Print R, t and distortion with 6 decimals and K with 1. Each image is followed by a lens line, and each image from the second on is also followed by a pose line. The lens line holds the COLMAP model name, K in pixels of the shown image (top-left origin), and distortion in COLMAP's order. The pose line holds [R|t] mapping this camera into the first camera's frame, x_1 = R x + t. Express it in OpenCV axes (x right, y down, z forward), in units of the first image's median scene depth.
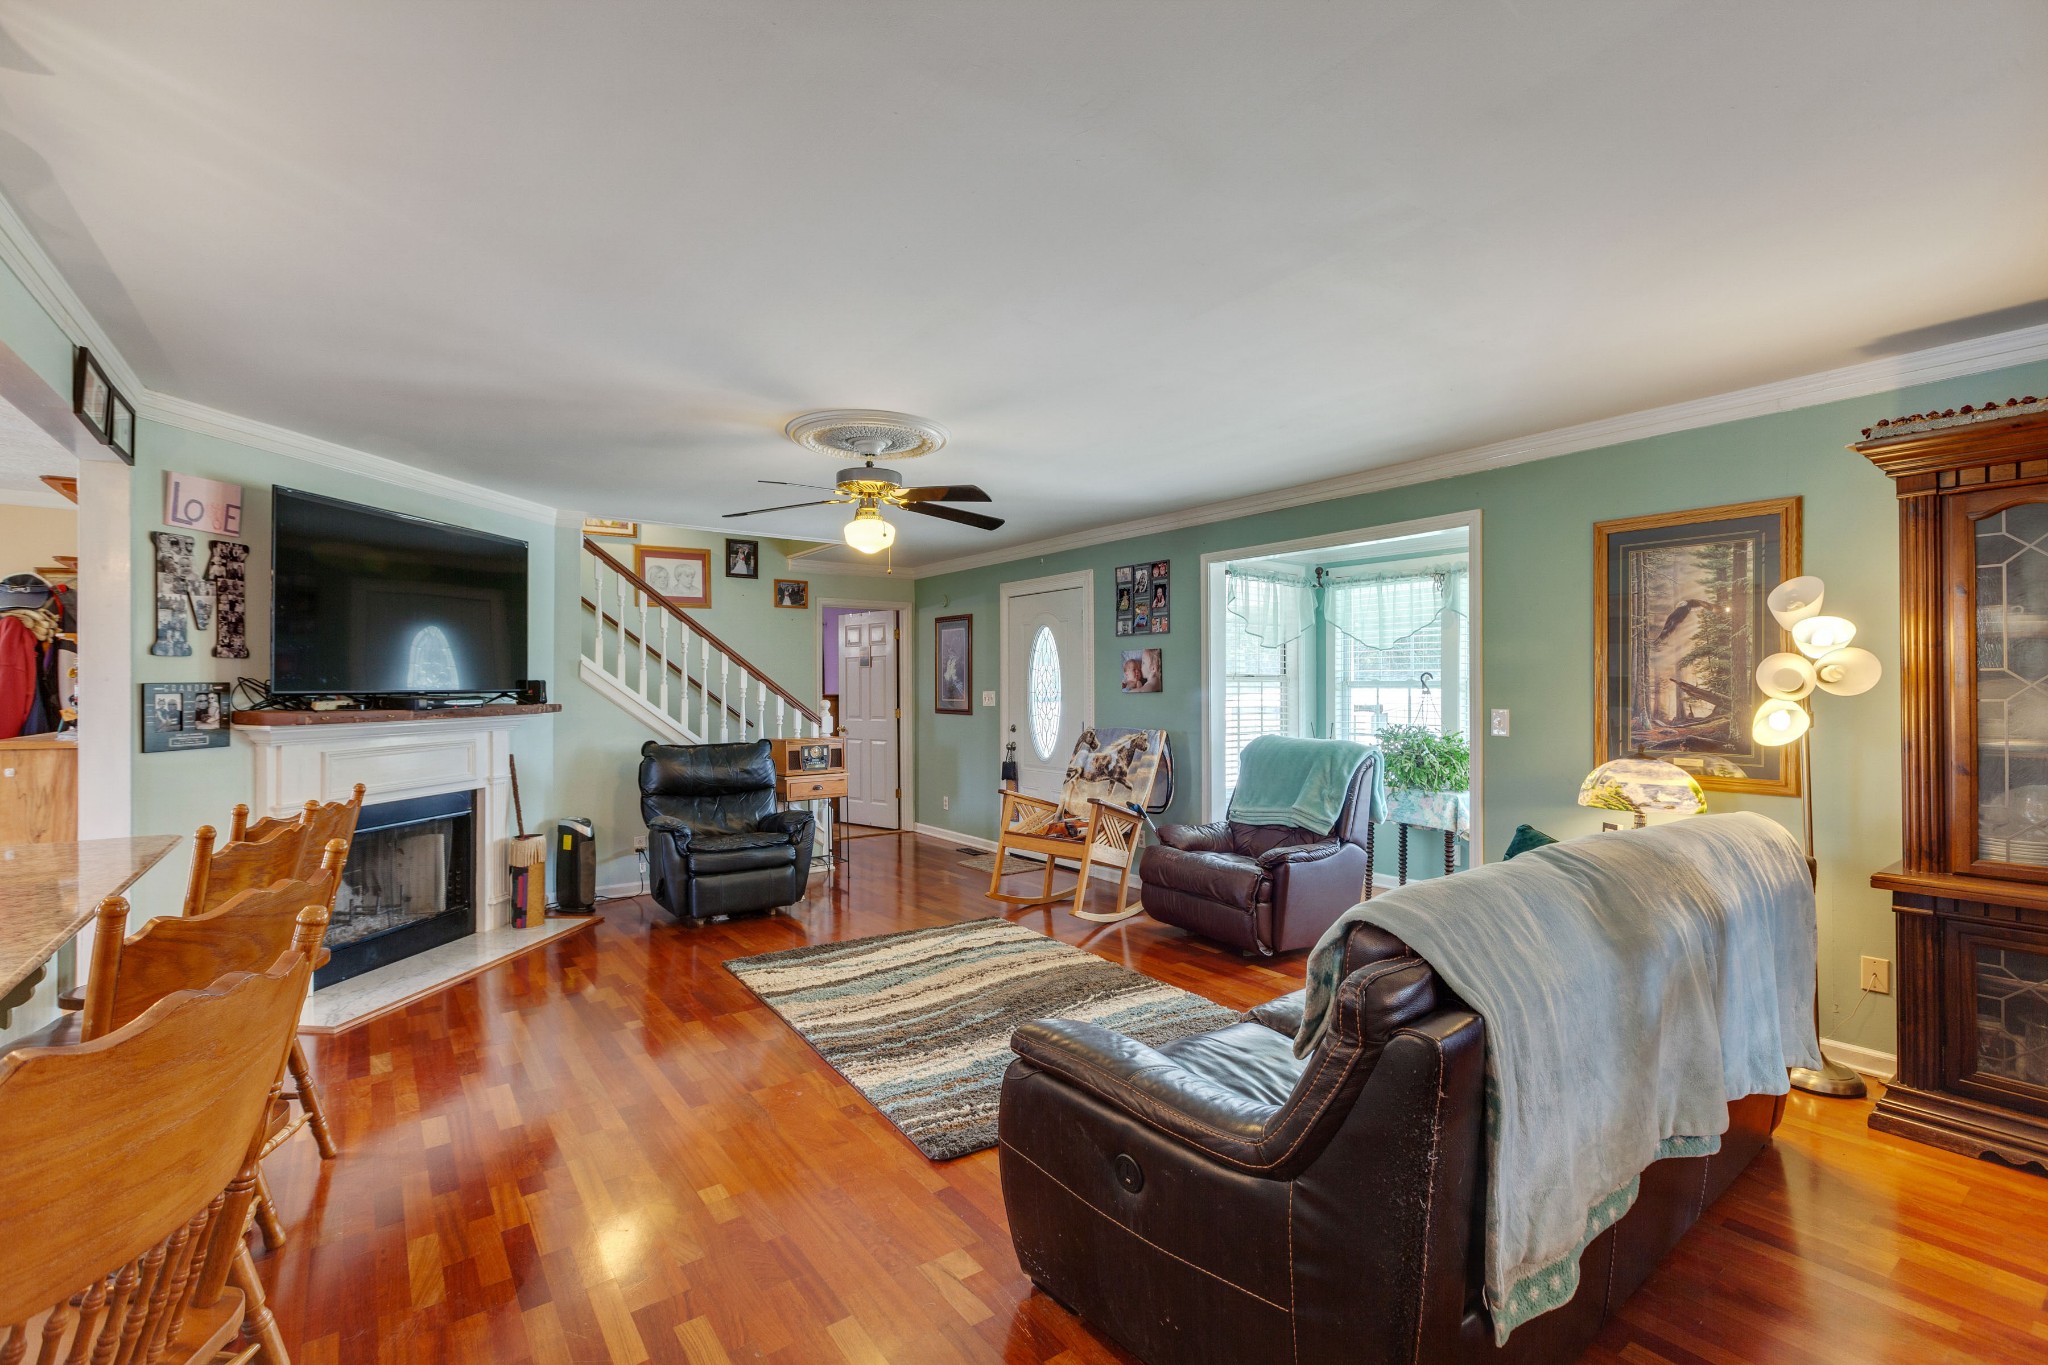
lens RADIAL K [[901.5, 0, 1020.1], [0, 901.5, 682.2], [0, 0, 1]] dist [-0.004750, -0.001213]
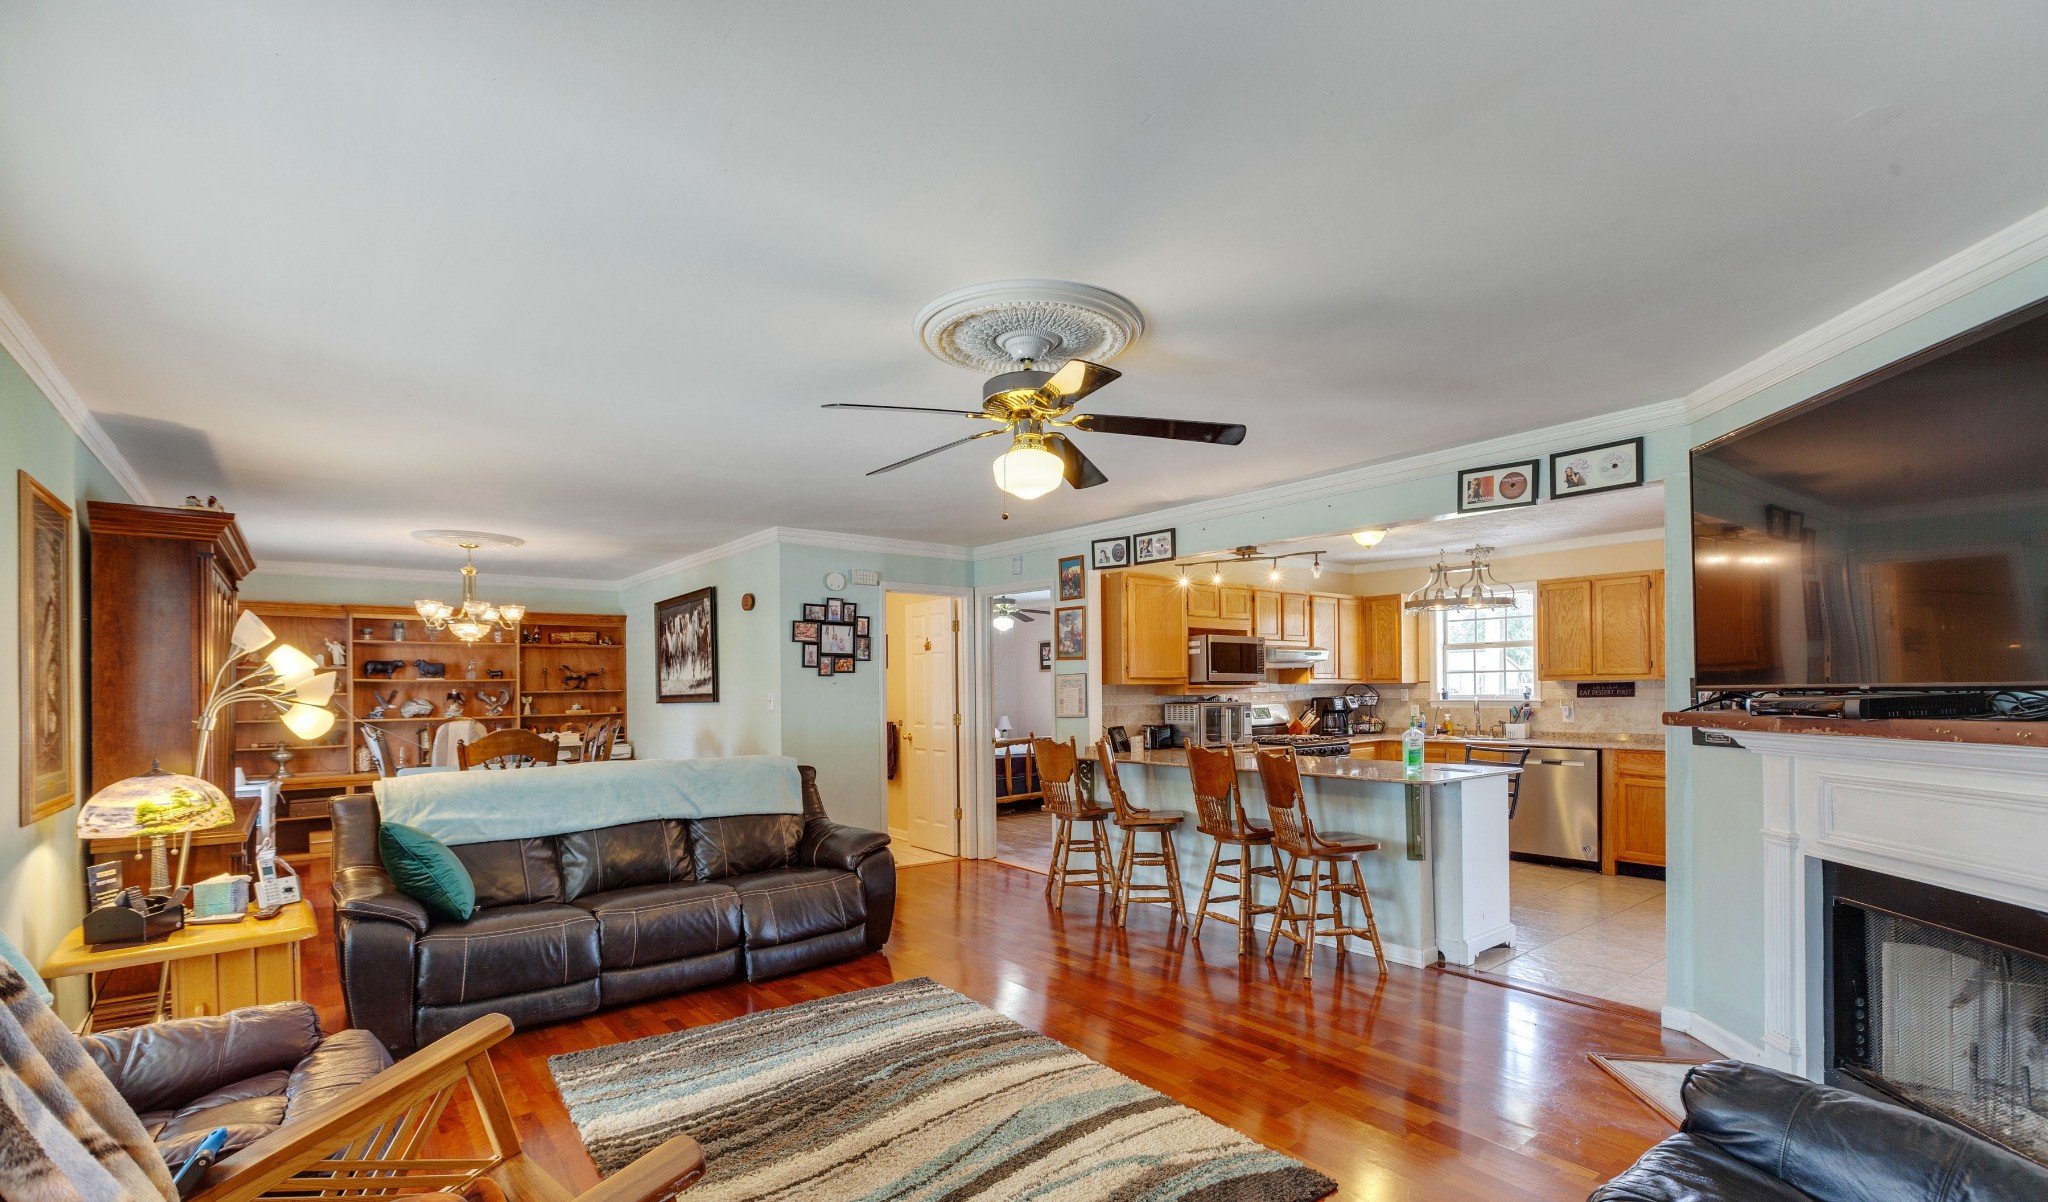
lens RADIAL K [[897.7, 0, 1004.8], [0, 897.7, 684.3], [0, 0, 1]] dist [-0.000901, -0.000044]
pose [[-0.999620, 0.009222, -0.025990, -0.120637], [0.009523, 0.999889, -0.011471, 0.009501], [0.025881, -0.011714, -0.999596, 1.569363]]
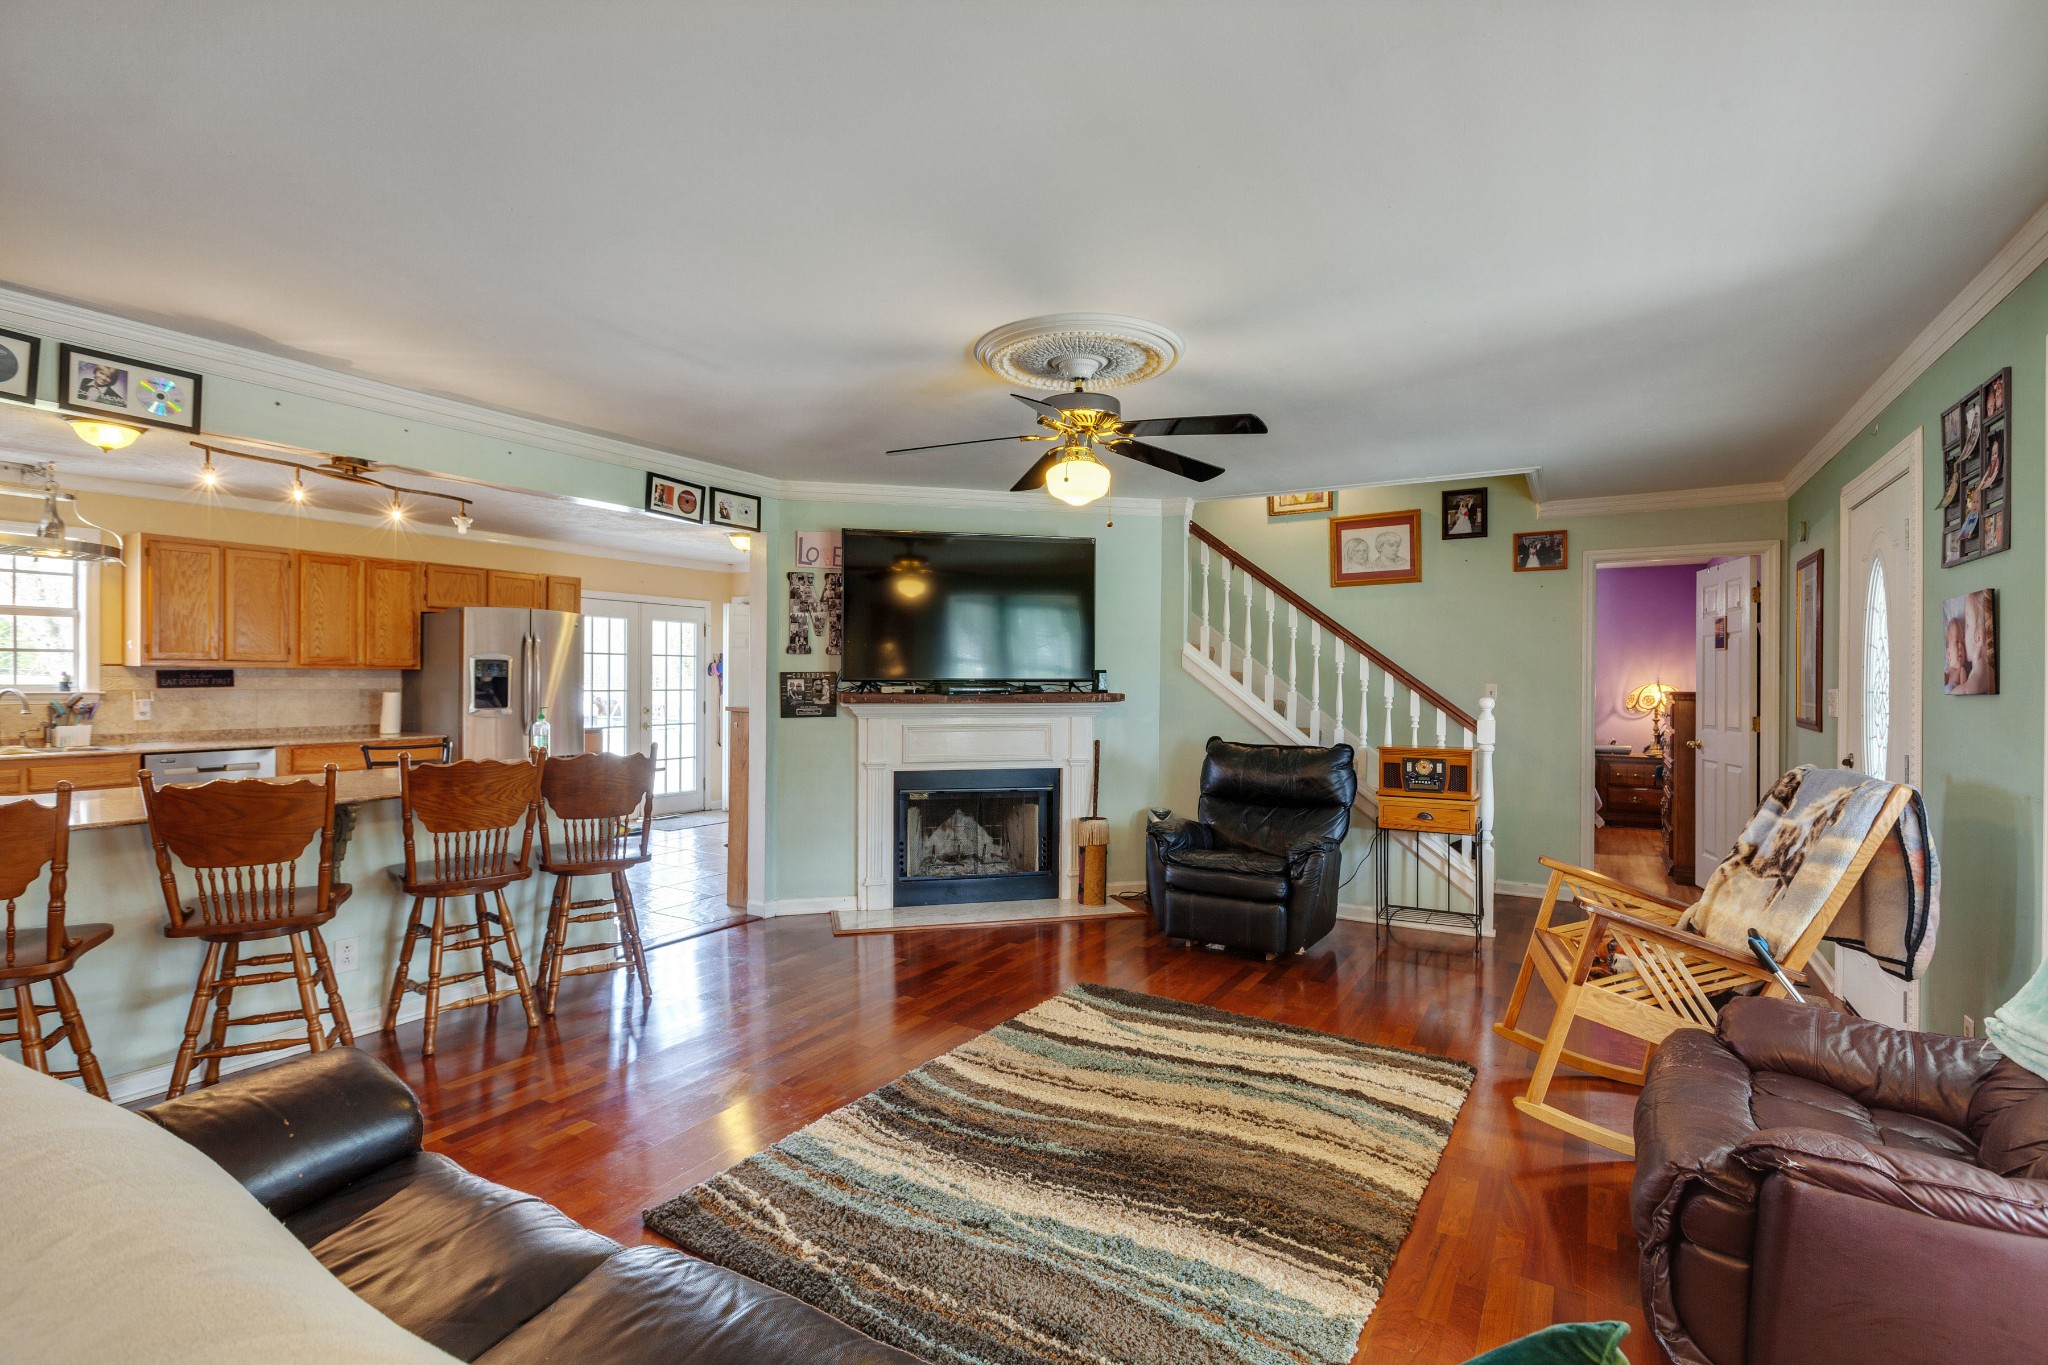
lens RADIAL K [[952.4, 0, 1022.3], [0, 952.4, 681.1], [0, 0, 1]] dist [-0.002497, -0.001331]
pose [[0.385343, 0.007874, -0.922740, 0.531495], [-0.001298, 0.999967, 0.007991, 0.002143], [0.922772, -0.001882, 0.385341, 0.585754]]
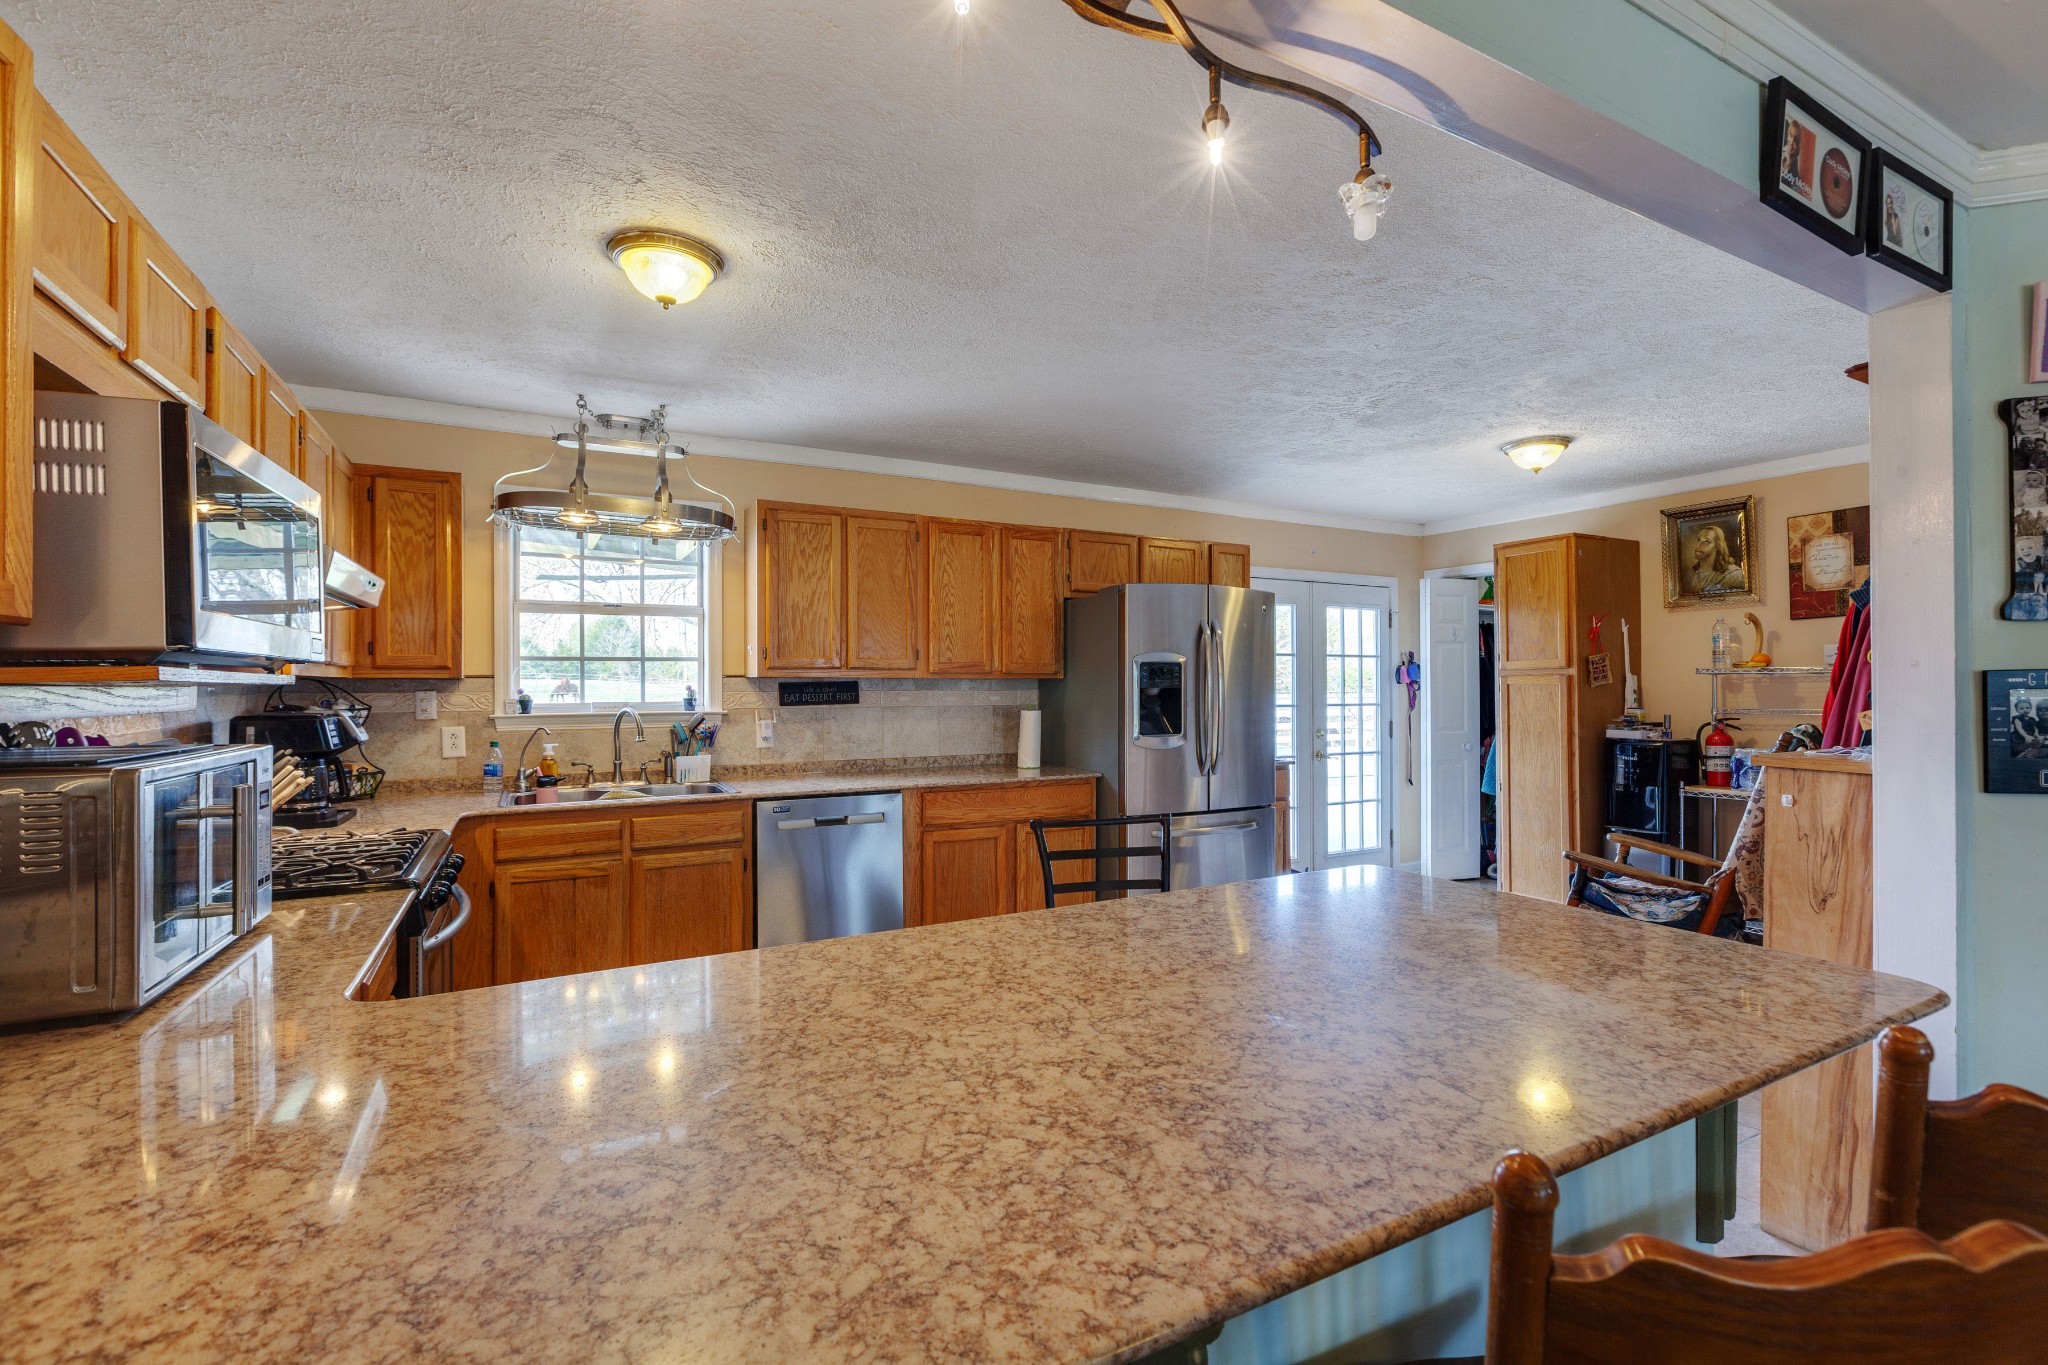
lens RADIAL K [[901.5, 0, 1017.5], [0, 901.5, 683.6], [0, 0, 1]] dist [-0.004750, -0.001213]
pose [[-0.143909, 0.000020, -0.989591, -0.255061], [0.009171, 0.999957, -0.001313, 0.003708], [0.989548, -0.009264, -0.143903, 0.368947]]
